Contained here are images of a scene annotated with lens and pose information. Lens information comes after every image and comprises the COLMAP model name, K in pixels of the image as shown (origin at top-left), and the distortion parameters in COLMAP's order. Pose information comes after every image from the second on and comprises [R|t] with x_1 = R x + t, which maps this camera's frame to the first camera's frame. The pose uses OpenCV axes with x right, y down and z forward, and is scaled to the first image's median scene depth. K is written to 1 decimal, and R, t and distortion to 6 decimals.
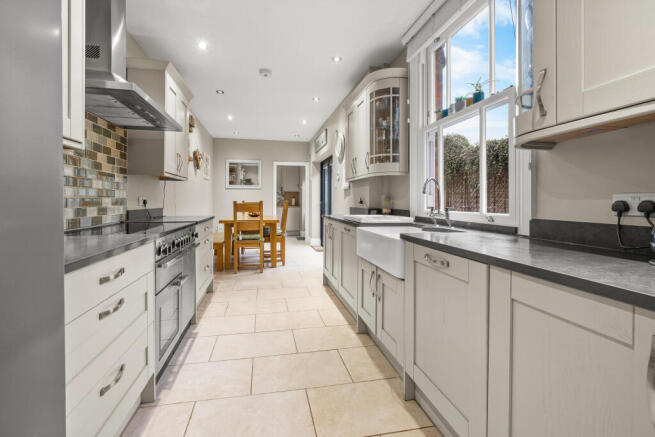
lens RADIAL K [[303.8, 0, 326.0], [0, 303.8, 199.5], [0, 0, 1]] dist [-0.000279, 0.000016]
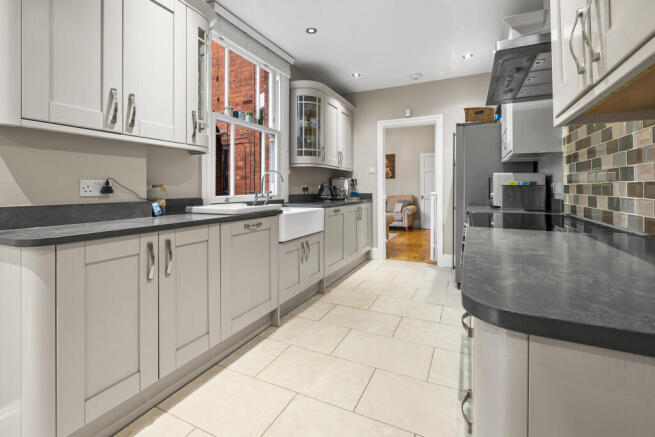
lens RADIAL K [[300.3, 0, 325.5], [0, 300.3, 189.5], [0, 0, 1]] dist [0.000301, 0.000010]
pose [[-0.796895, -0.006828, 0.604079, -0.612976], [-0.006437, 0.999975, 0.002811, 0.010039], [-0.604083, -0.001648, -0.796920, 1.770341]]
